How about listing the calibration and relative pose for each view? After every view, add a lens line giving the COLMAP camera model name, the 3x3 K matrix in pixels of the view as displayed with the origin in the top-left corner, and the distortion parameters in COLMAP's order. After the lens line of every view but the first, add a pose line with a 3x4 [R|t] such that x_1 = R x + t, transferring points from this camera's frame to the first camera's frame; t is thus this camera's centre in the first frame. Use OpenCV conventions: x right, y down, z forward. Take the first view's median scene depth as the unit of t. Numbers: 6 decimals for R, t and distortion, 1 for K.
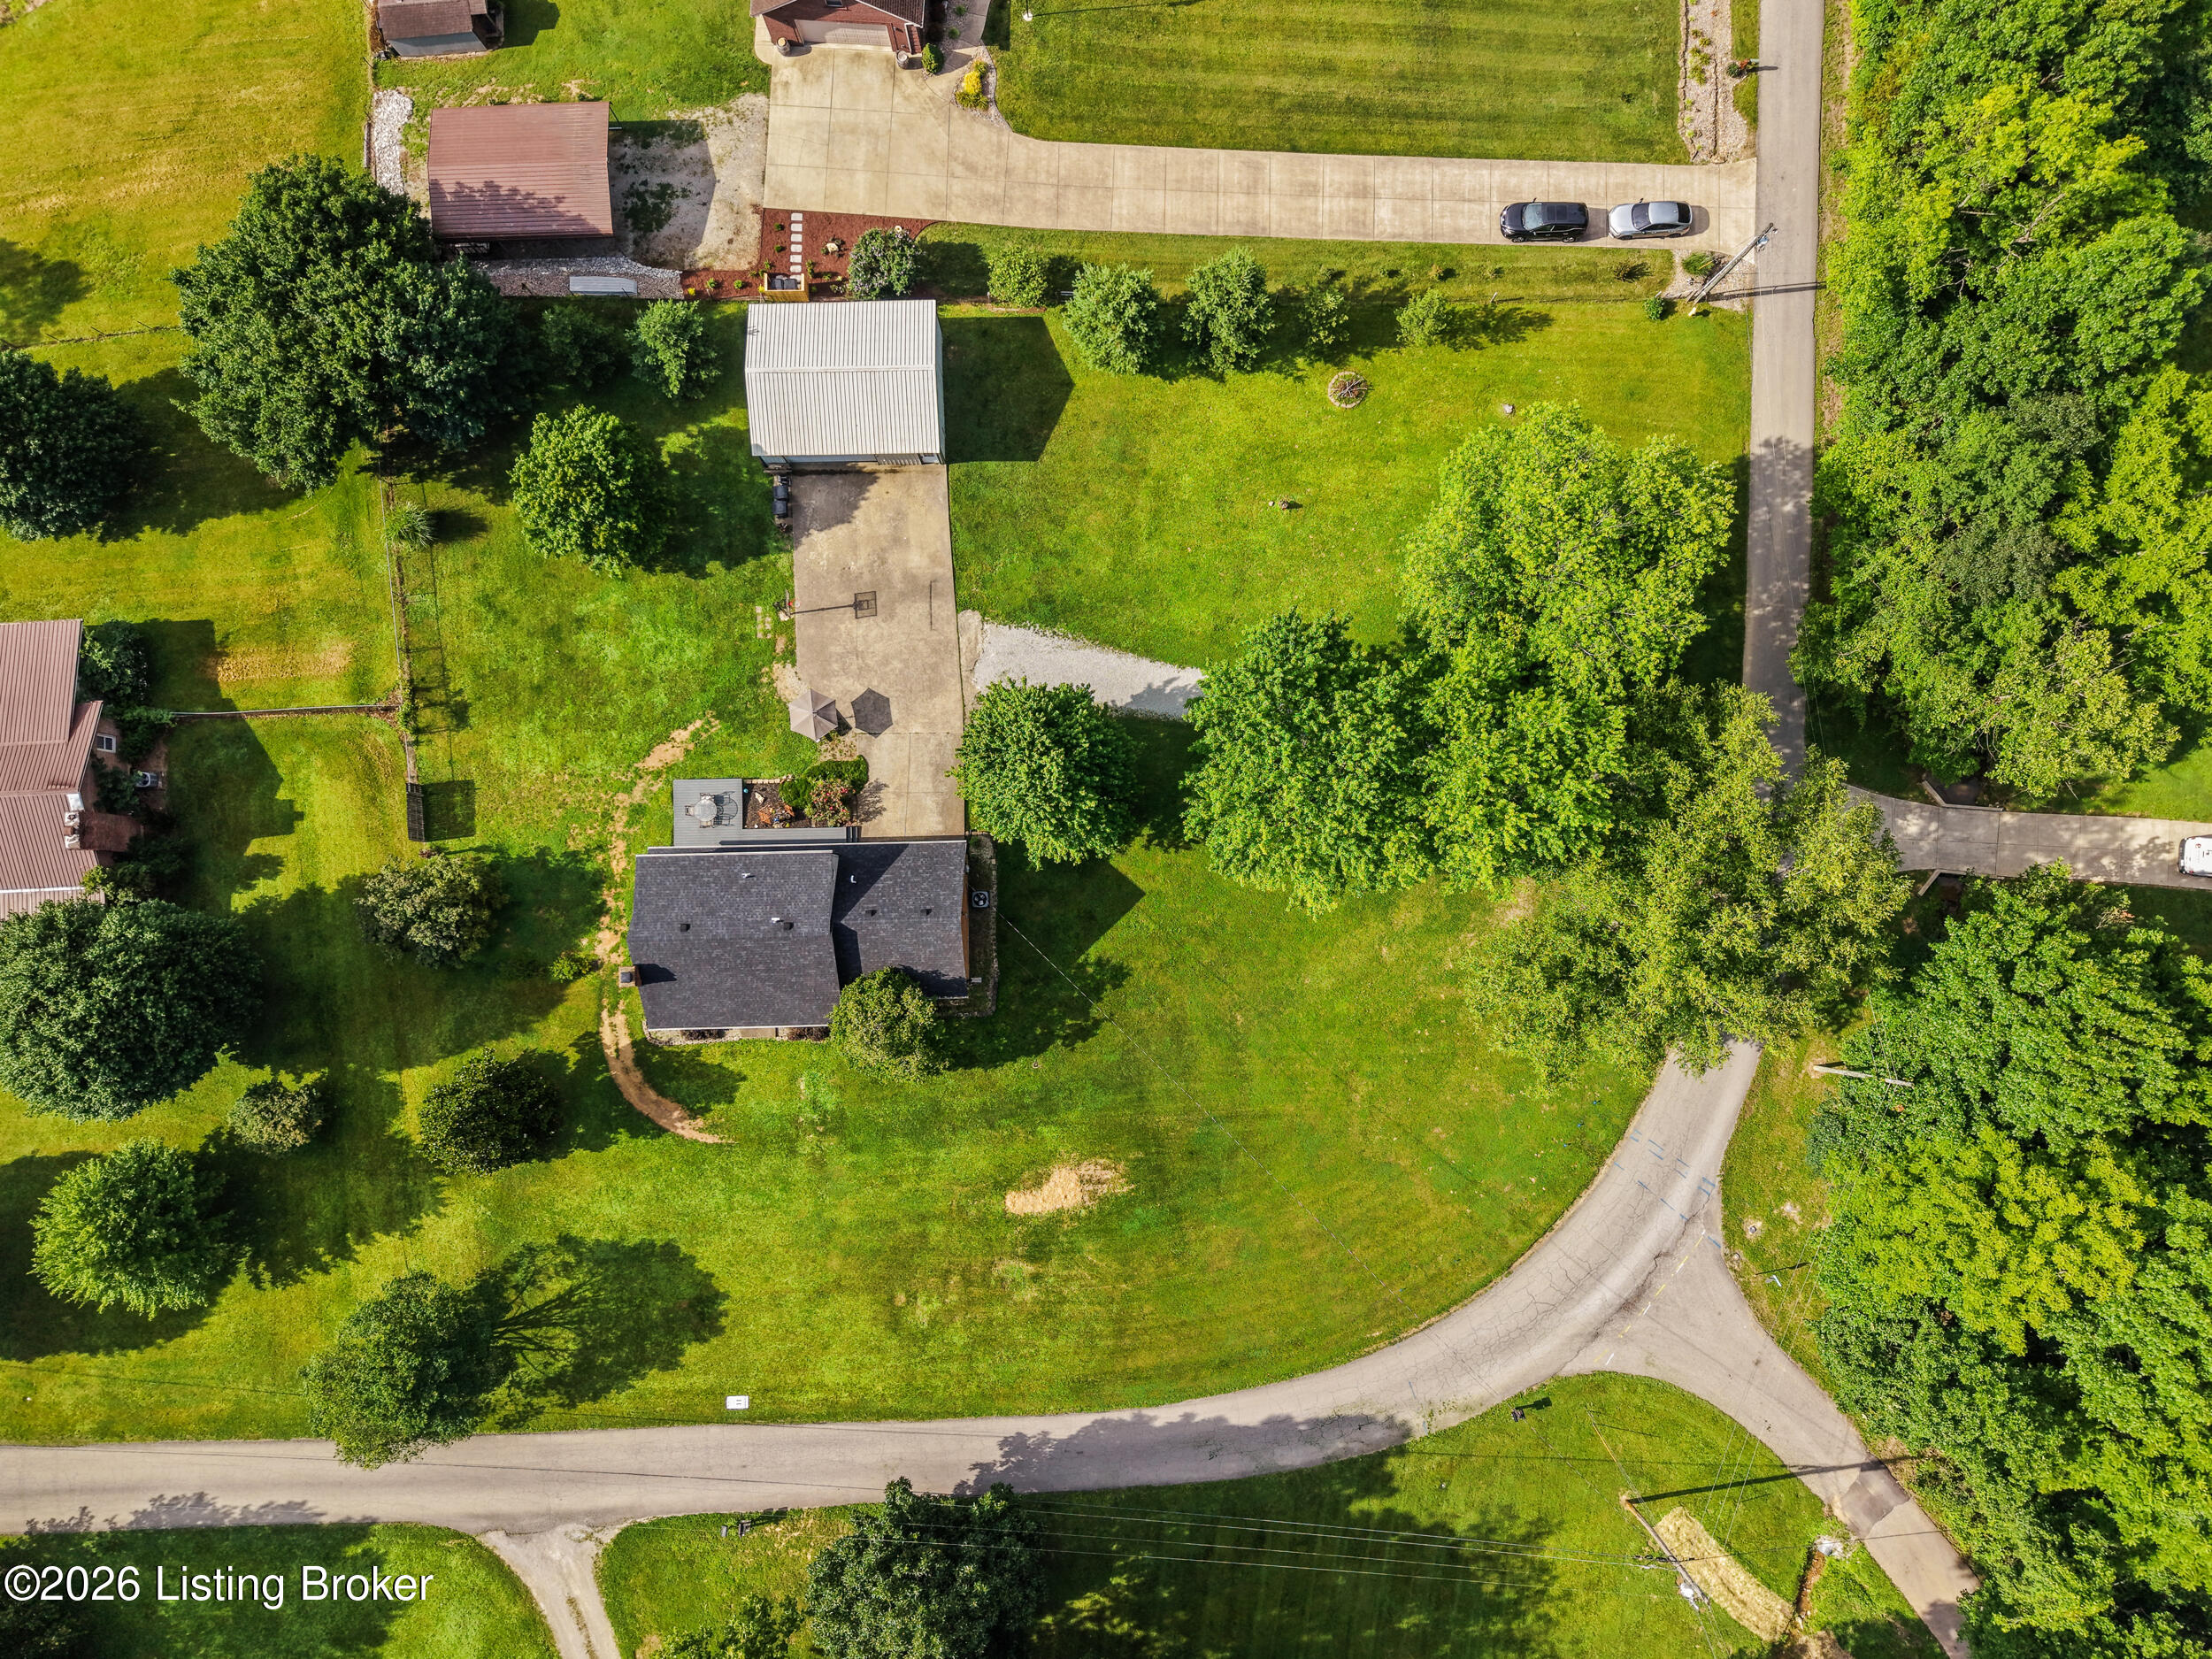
lens RADIAL K [[1548.2, 0, 1106.0], [0, 1548.2, 829.5], [0, 0, 1]] dist [0.010297, -0.003057]
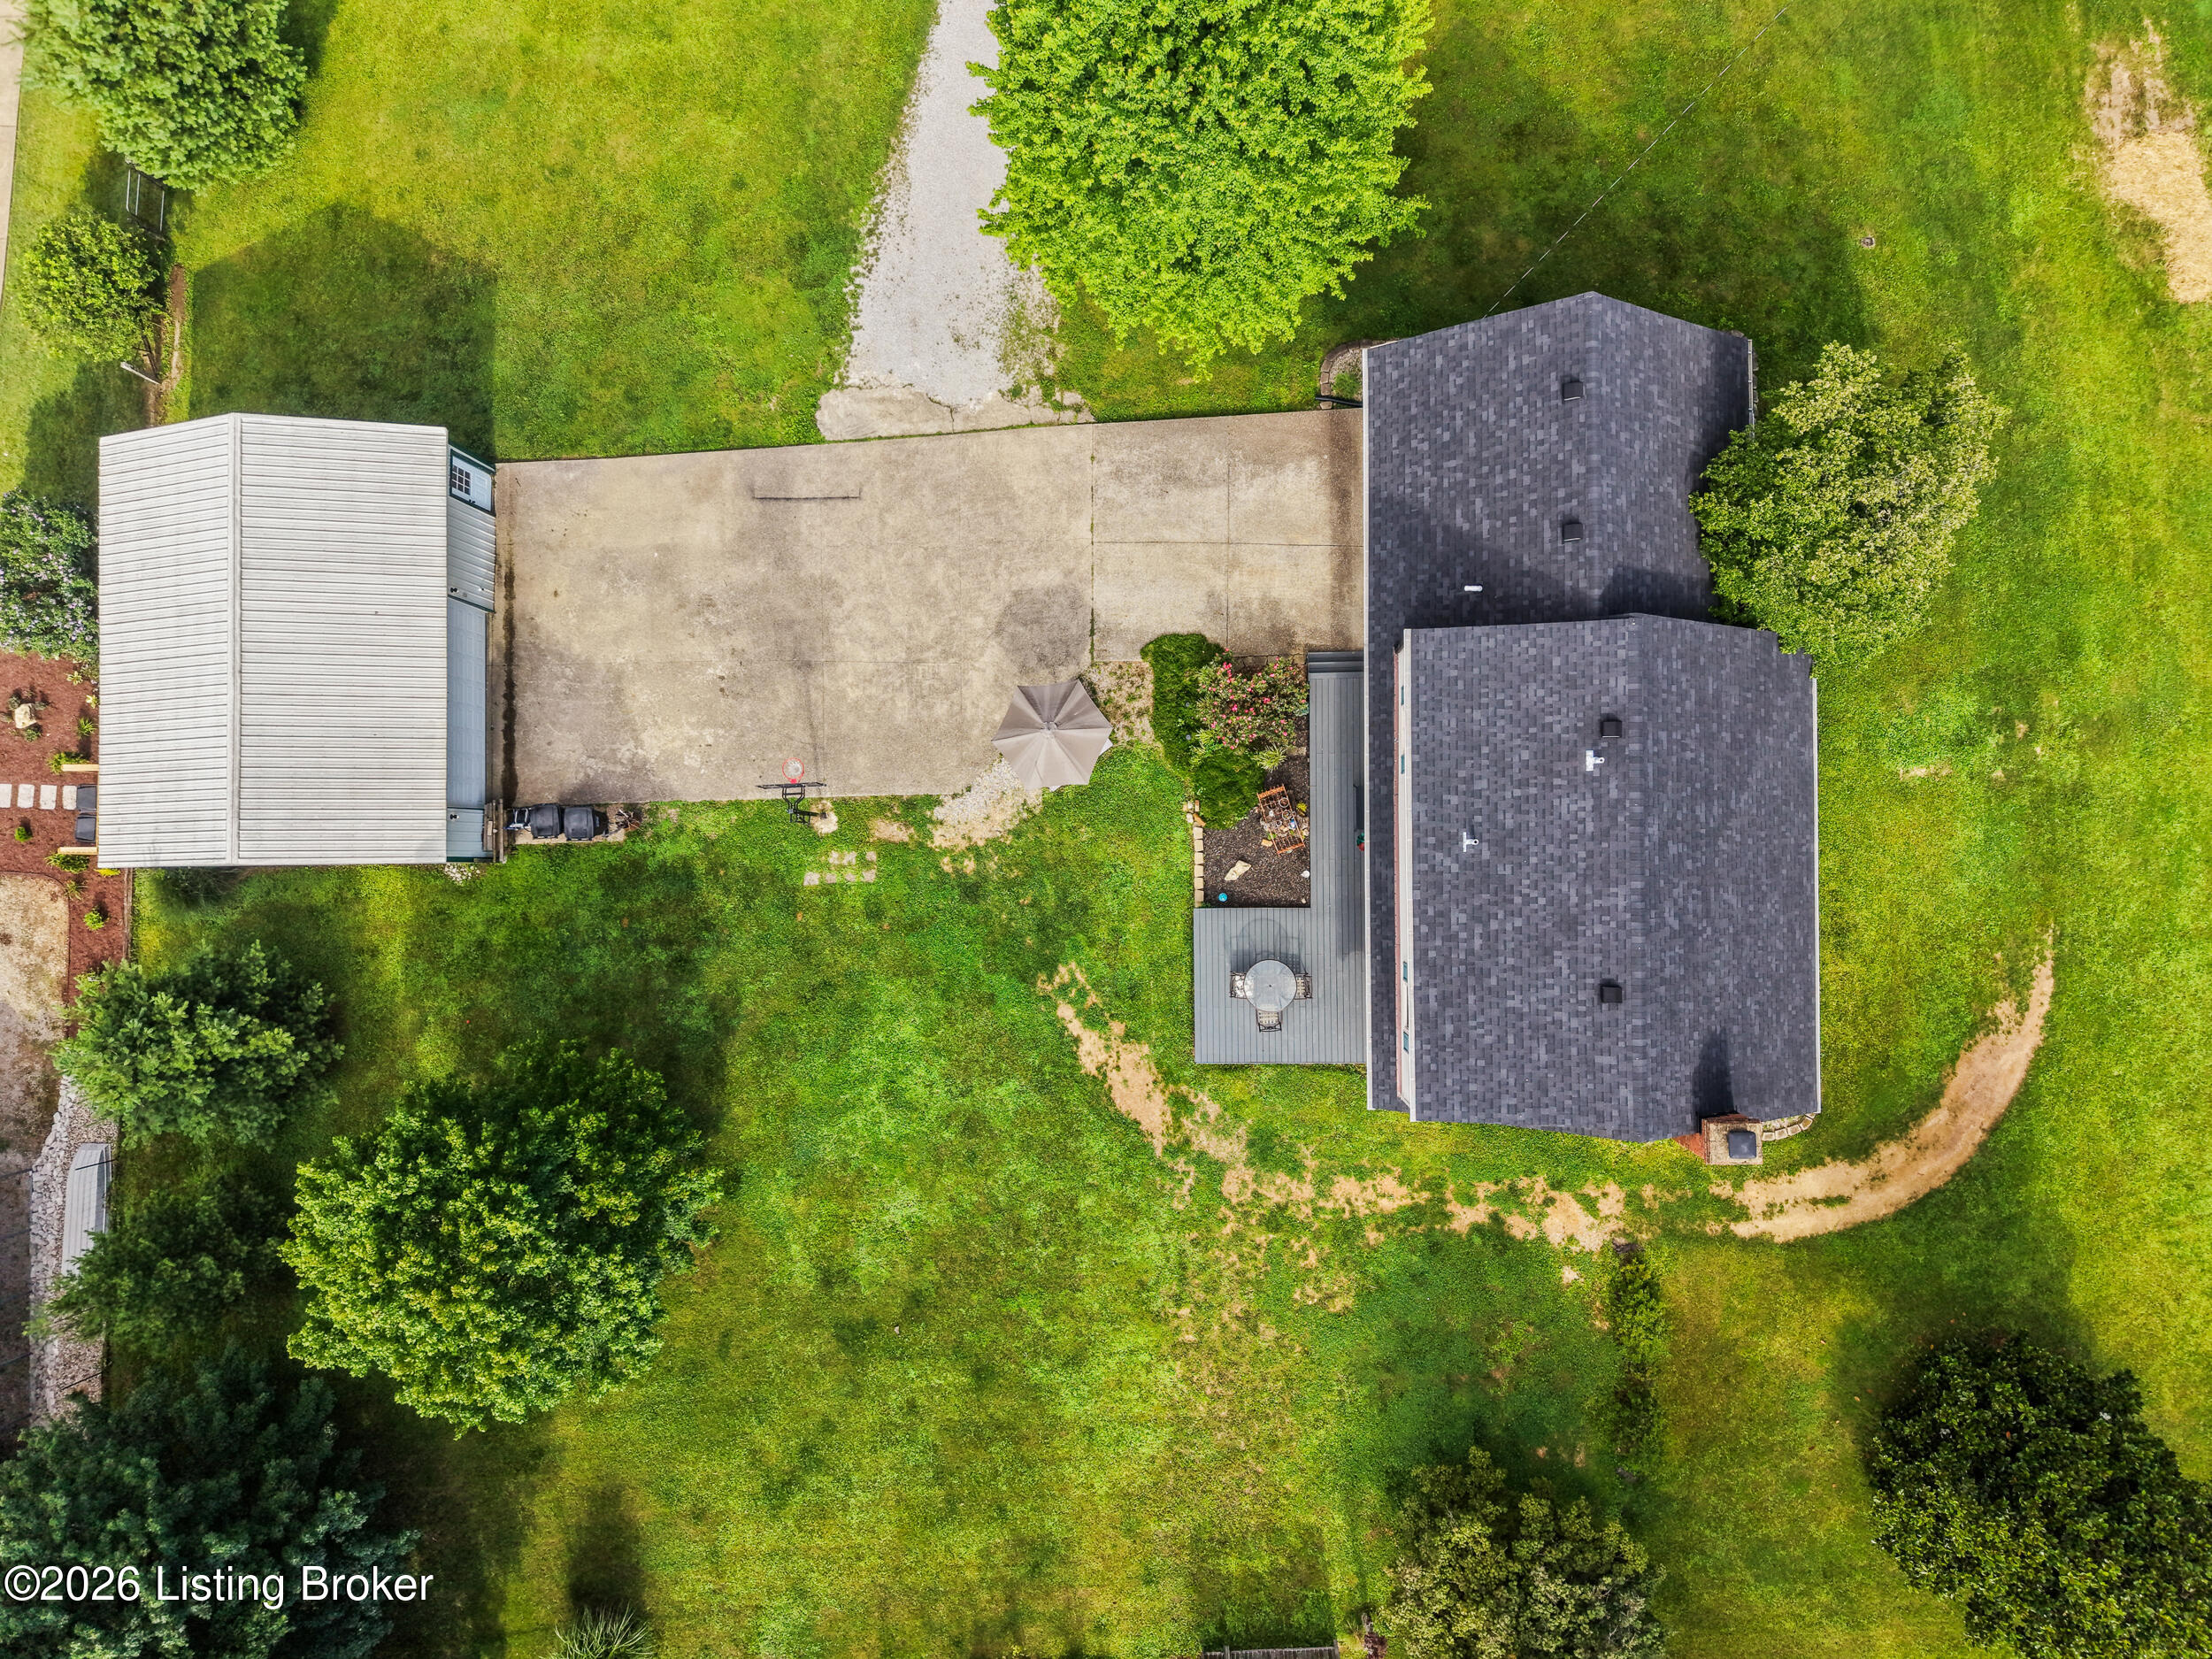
lens RADIAL K [[1548.2, 0, 1106.0], [0, 1548.2, 829.5], [0, 0, 1]] dist [0.010297, -0.003057]
pose [[0.016643, -0.999744, 0.015334, -0.221154], [0.999861, 0.016651, 0.000358, -0.058829], [-0.000613, 0.015326, 0.999882, 0.566657]]
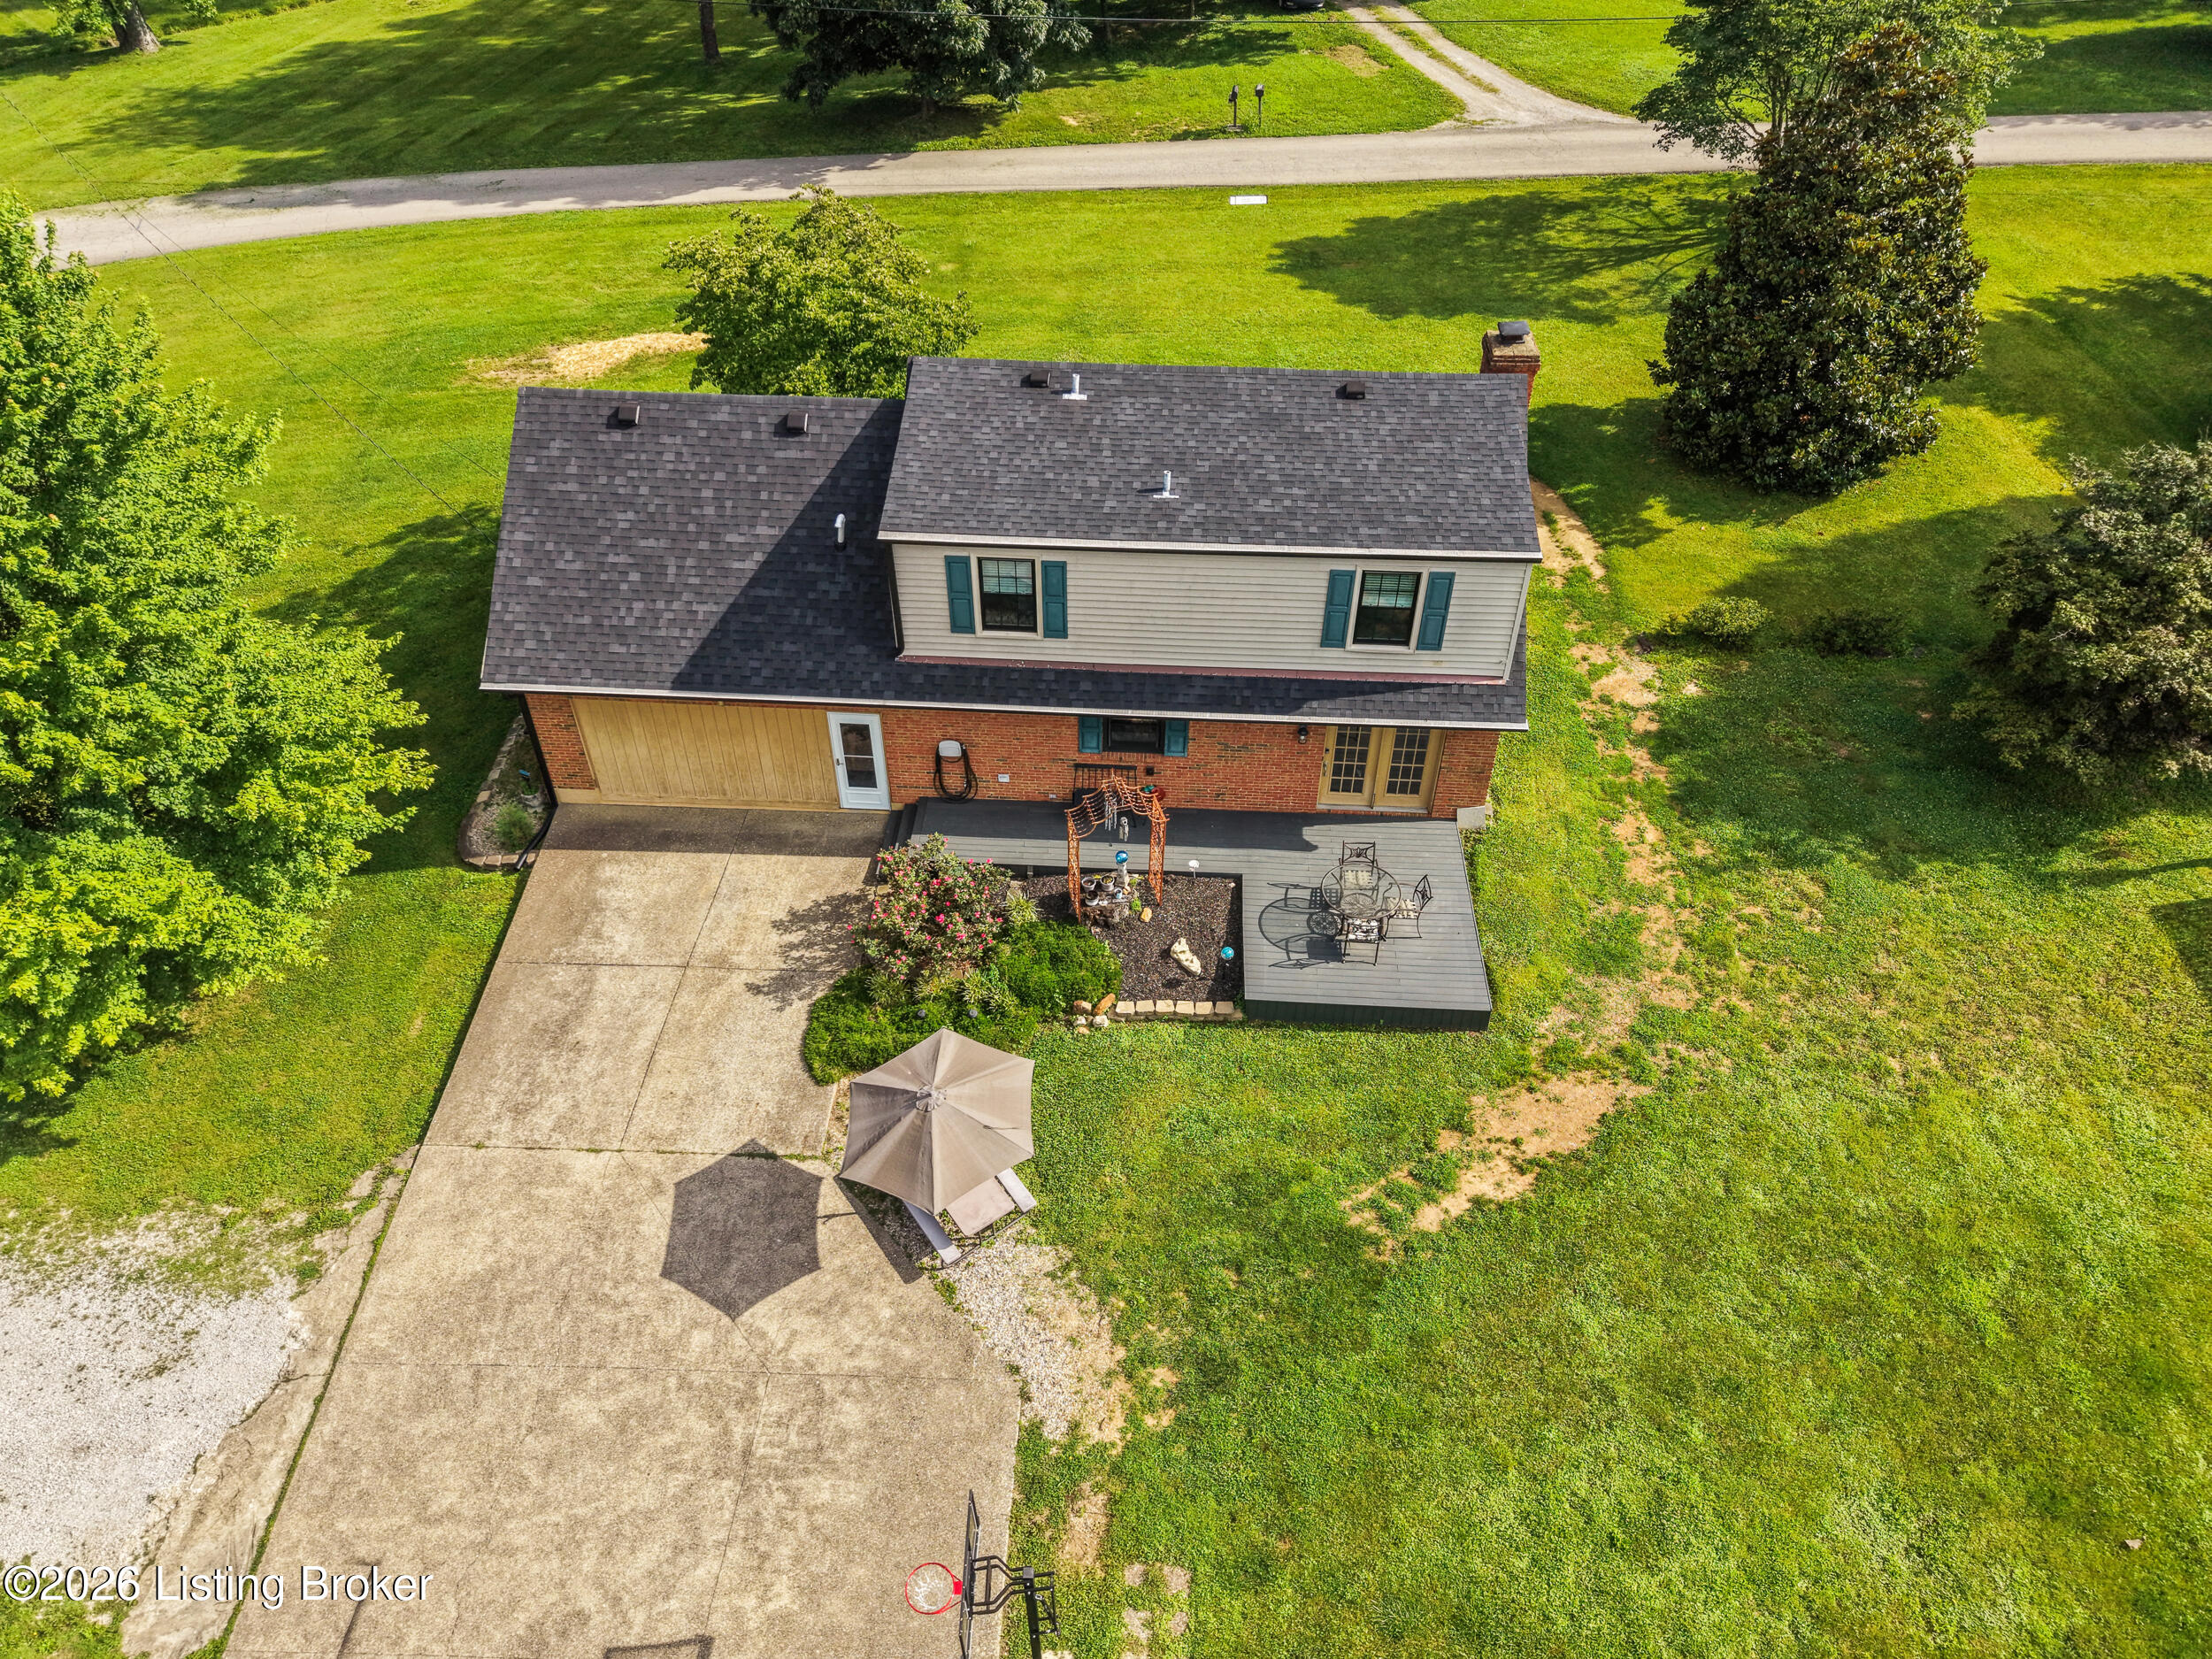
lens RADIAL K [[1563.1, 0, 1106.0], [0, 1563.1, 829.5], [0, 0, 1]] dist [-0.019635, 0.002348]
pose [[-0.996903, -0.056658, 0.054545, -0.225166], [0.077675, -0.600625, 0.795749, -0.238281], [-0.012324, 0.797521, 0.603165, 0.813331]]
